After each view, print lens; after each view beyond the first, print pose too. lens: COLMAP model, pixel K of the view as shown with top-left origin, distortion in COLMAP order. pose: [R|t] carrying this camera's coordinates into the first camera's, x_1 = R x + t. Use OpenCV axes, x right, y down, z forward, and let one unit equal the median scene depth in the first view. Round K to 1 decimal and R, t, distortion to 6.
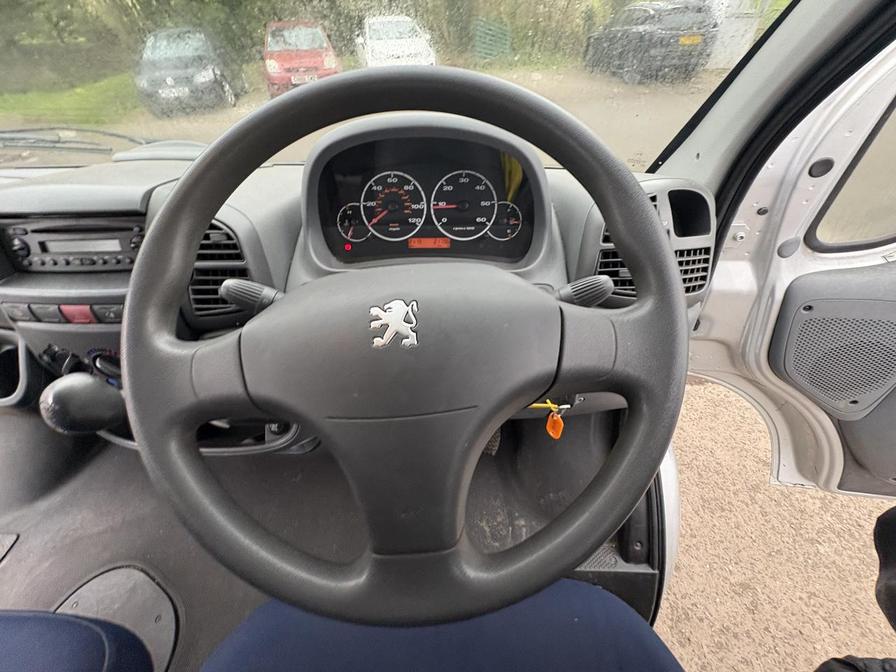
lens RADIAL K [[357.8, 0, 448.9], [0, 357.8, 336.4], [0, 0, 1]] dist [0.002589, -0.000383]
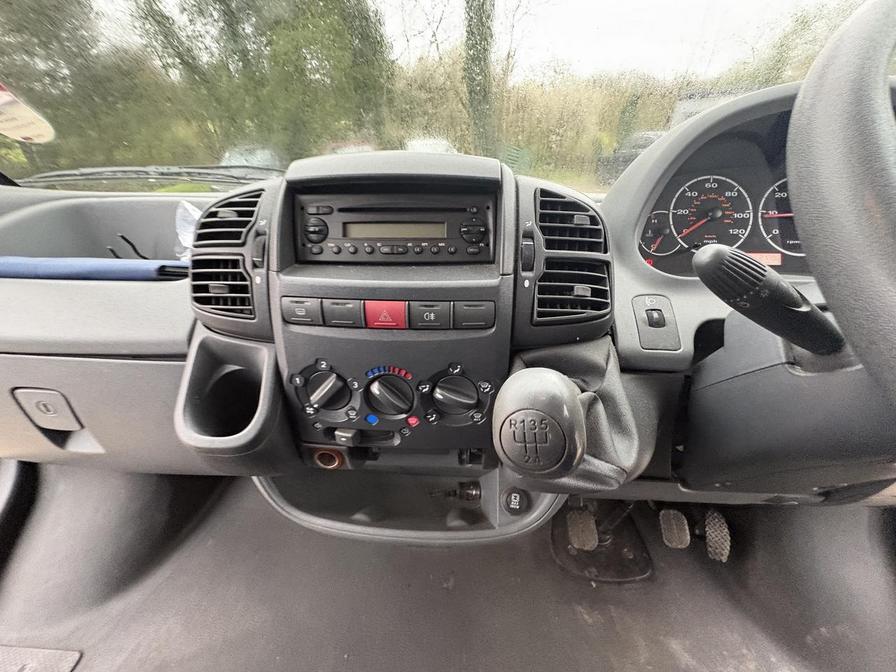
lens RADIAL K [[357.8, 0, 448.9], [0, 357.8, 336.4], [0, 0, 1]] dist [0.002589, -0.000383]
pose [[0.999109, 0.027649, -0.031888, -0.719941], [-0.034428, 0.970945, -0.236815, 0.121051], [0.024414, 0.237702, 0.971031, 0.255368]]
